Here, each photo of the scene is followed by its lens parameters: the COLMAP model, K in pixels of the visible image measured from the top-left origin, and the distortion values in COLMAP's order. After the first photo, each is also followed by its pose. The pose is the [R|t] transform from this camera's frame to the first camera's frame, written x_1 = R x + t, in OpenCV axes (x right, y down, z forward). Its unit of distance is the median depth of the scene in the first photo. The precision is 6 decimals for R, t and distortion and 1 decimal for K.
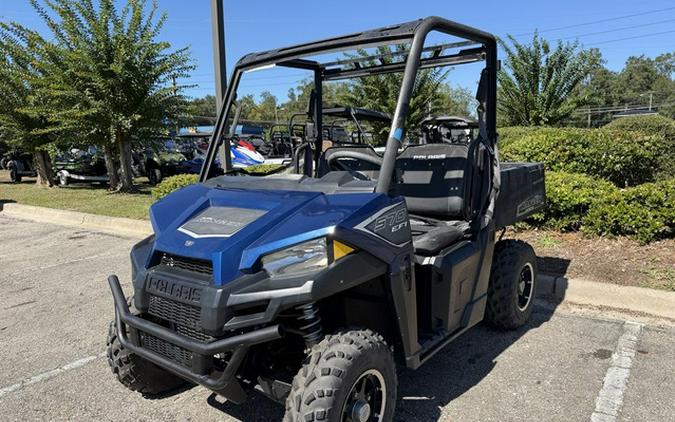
lens RADIAL K [[488.0, 0, 337.8], [0, 488.0, 249.3], [0, 0, 1]] dist [0.051465, -0.070199]
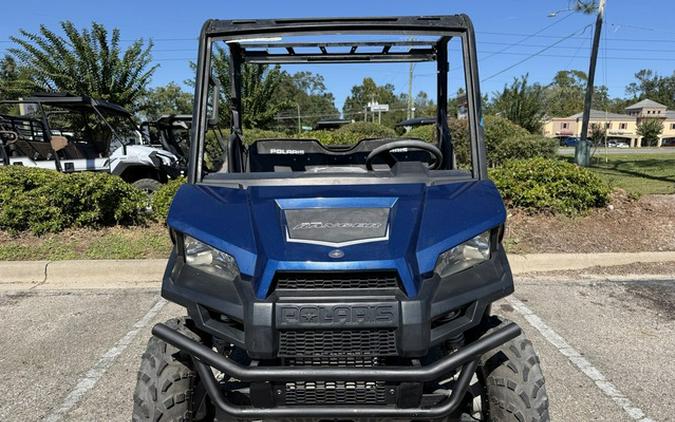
lens RADIAL K [[488.0, 0, 337.8], [0, 488.0, 249.3], [0, 0, 1]] dist [0.051465, -0.070199]
pose [[0.801739, -0.112147, 0.587058, -0.526090], [0.114854, 0.992840, 0.032810, -0.031277], [-0.586534, 0.041120, 0.808880, 0.252460]]
